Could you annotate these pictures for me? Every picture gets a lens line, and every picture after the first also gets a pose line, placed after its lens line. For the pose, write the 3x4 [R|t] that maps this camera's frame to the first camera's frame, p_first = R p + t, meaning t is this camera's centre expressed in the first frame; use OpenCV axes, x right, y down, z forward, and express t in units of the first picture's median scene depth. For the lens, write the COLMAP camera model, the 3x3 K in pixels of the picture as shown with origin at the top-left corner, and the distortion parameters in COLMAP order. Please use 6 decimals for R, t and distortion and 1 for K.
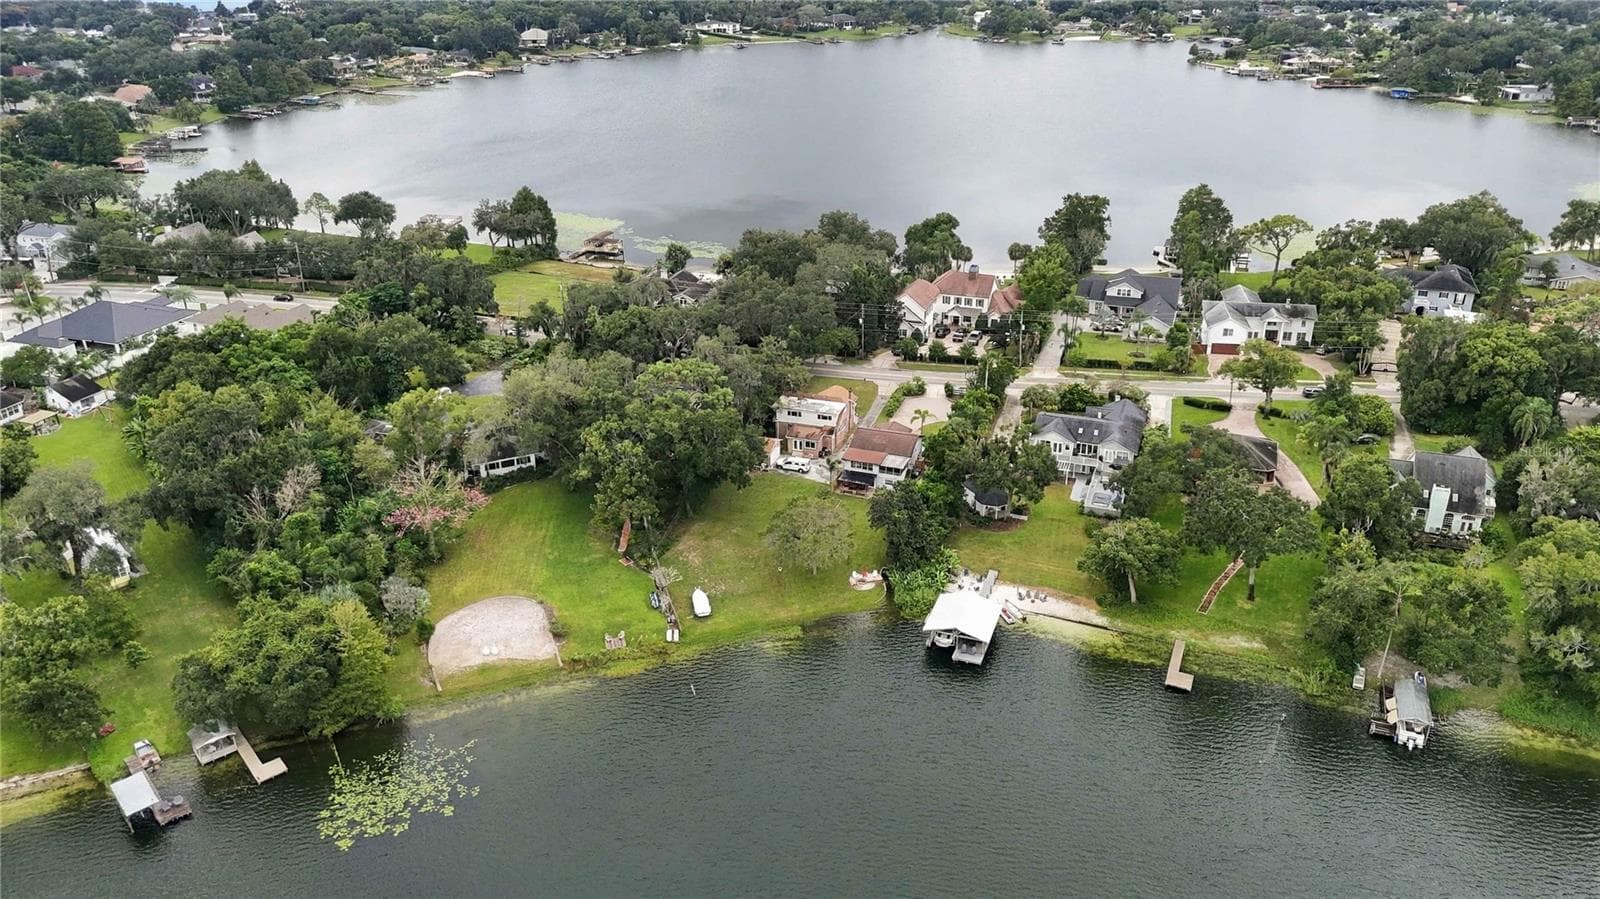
lens RADIAL K [[1169.7, 0, 810.7], [0, 1169.7, 446.7], [0, 0, 1]] dist [0.066356, -0.073712]
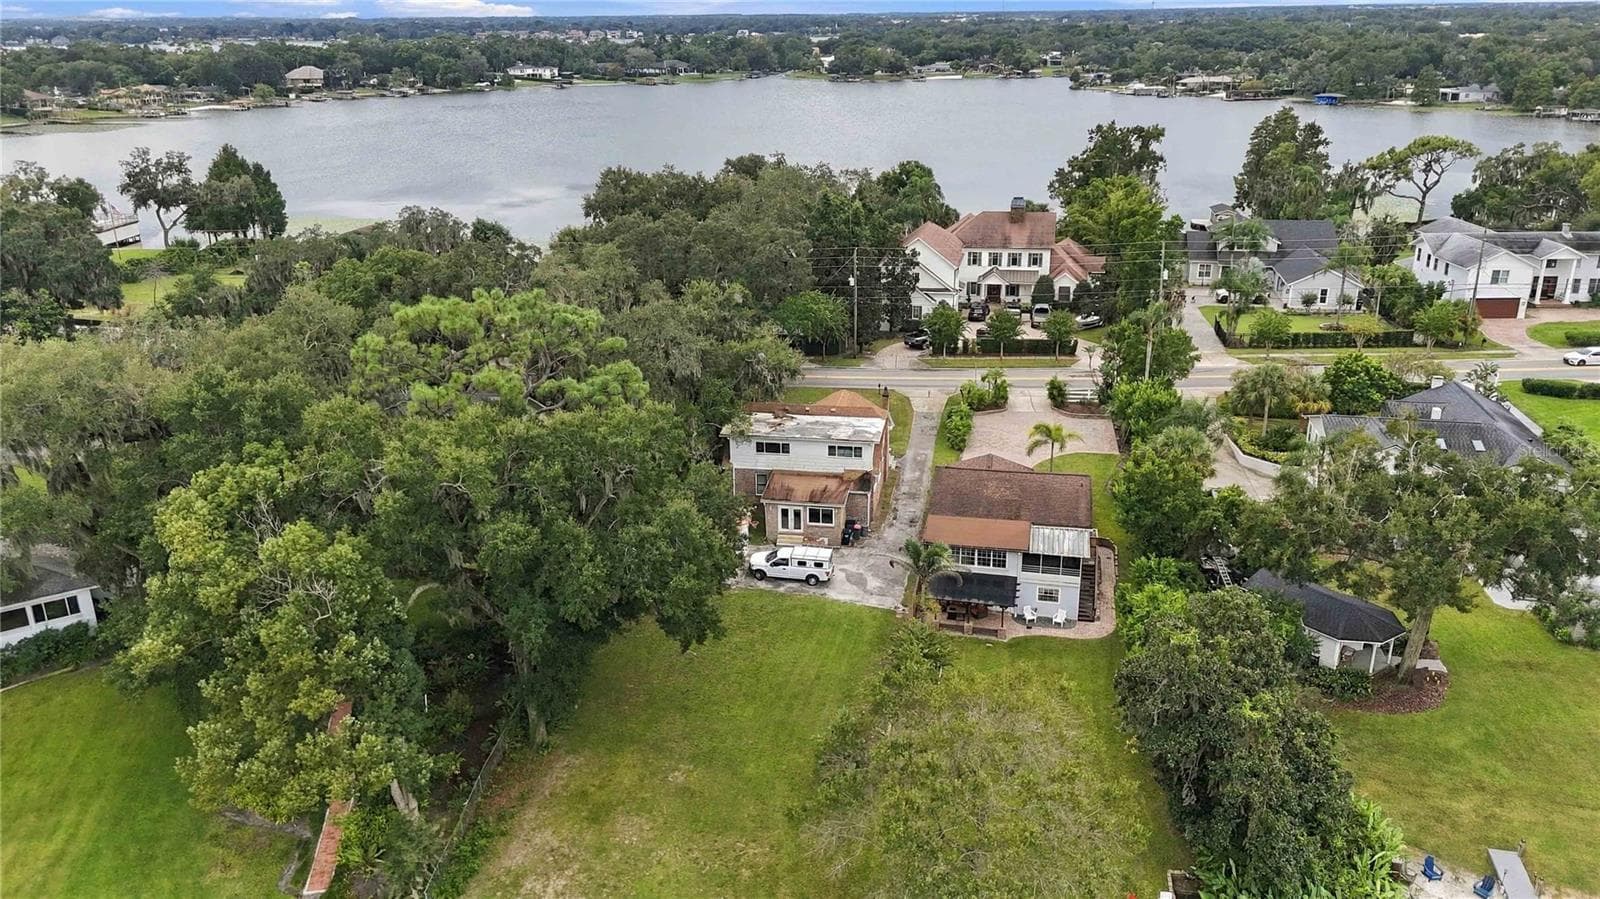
lens RADIAL K [[1169.7, 0, 810.7], [0, 1169.7, 446.7], [0, 0, 1]] dist [0.066356, -0.073712]
pose [[0.988353, -0.055722, 0.141613, -0.051817], [0.067263, 0.994677, -0.078063, 0.004979], [-0.136509, 0.086679, 0.986839, 0.485226]]
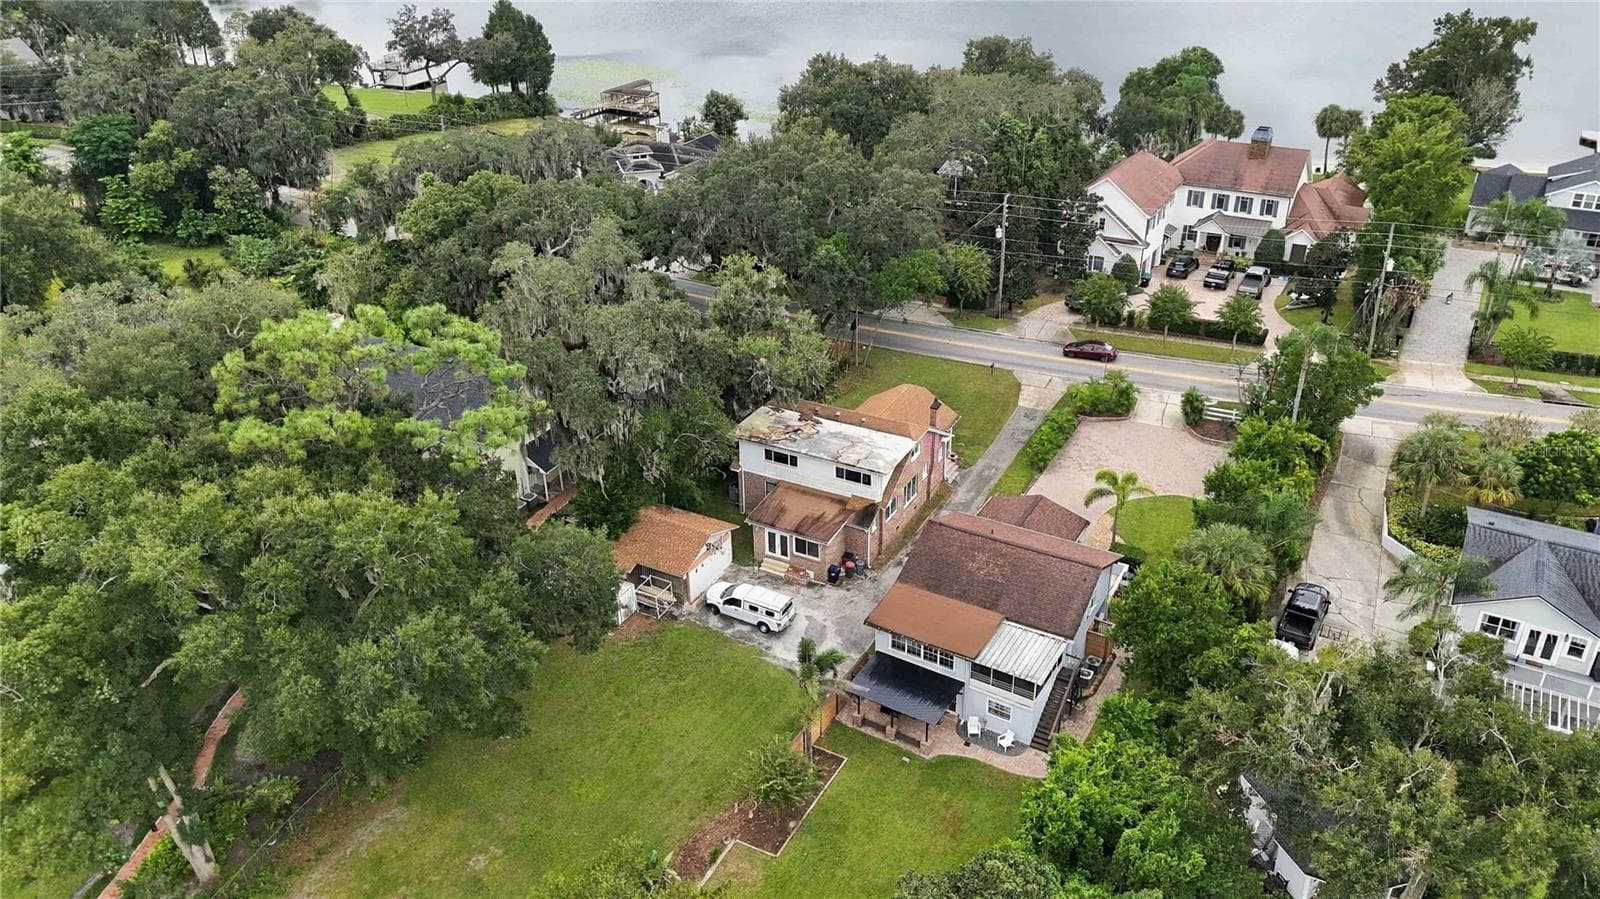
lens RADIAL K [[1169.7, 0, 810.7], [0, 1169.7, 446.7], [0, 0, 1]] dist [0.066356, -0.073712]
pose [[0.984075, 0.078346, -0.159556, 0.048691], [-0.067661, 0.995154, 0.071342, -0.051132], [0.164372, -0.059410, 0.984608, 0.524097]]
